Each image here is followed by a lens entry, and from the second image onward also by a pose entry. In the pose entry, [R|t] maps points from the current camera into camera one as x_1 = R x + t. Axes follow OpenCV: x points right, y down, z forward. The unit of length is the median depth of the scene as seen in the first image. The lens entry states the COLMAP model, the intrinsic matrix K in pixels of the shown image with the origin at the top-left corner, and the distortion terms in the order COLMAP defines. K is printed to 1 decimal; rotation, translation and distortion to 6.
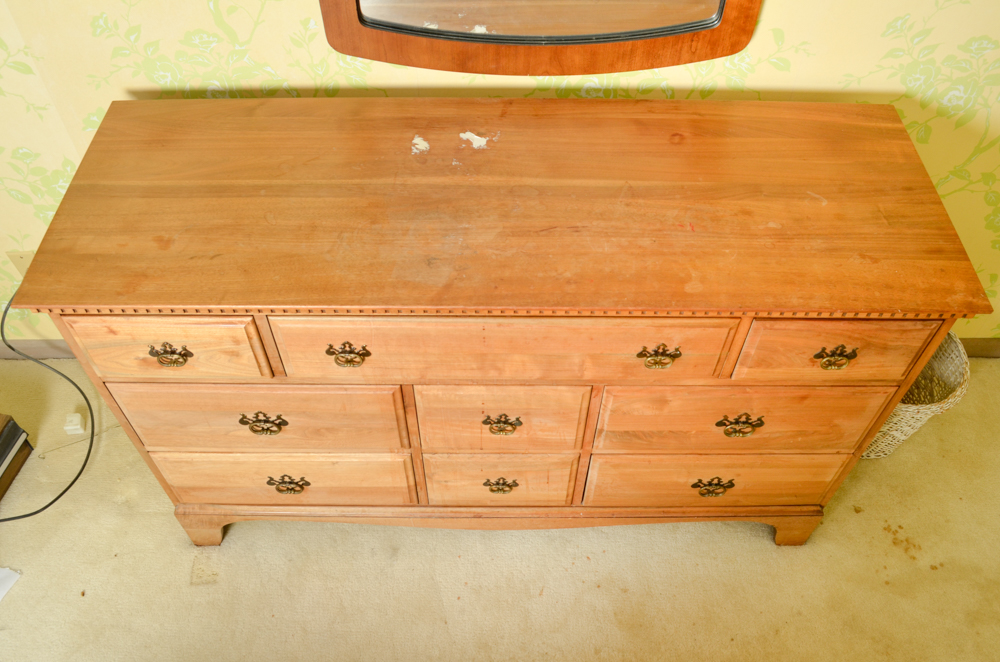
lens RADIAL K [[787.7, 0, 500.2], [0, 787.7, 326.9], [0, 0, 1]] dist [-0.041672, 0.018650]
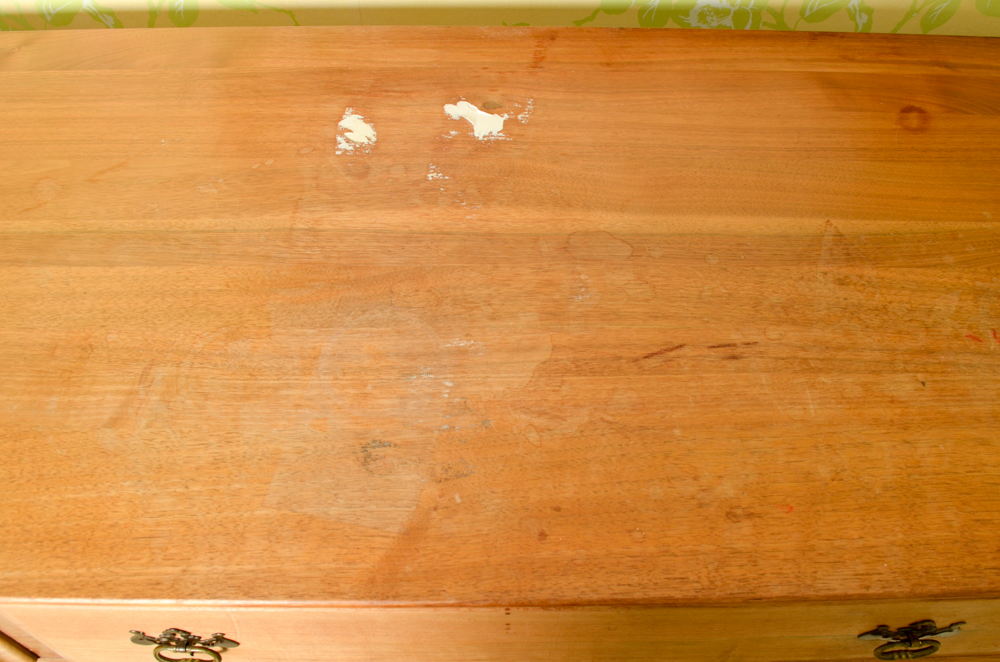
lens RADIAL K [[876.2, 0, 501.3], [0, 876.2, 334.2], [0, 0, 1]] dist [-0.074145, 0.025244]
pose [[0.999941, -0.002791, 0.010493, -0.026188], [0.002270, 0.998781, 0.049303, -0.149439], [-0.010617, -0.049276, 0.998729, 0.528872]]
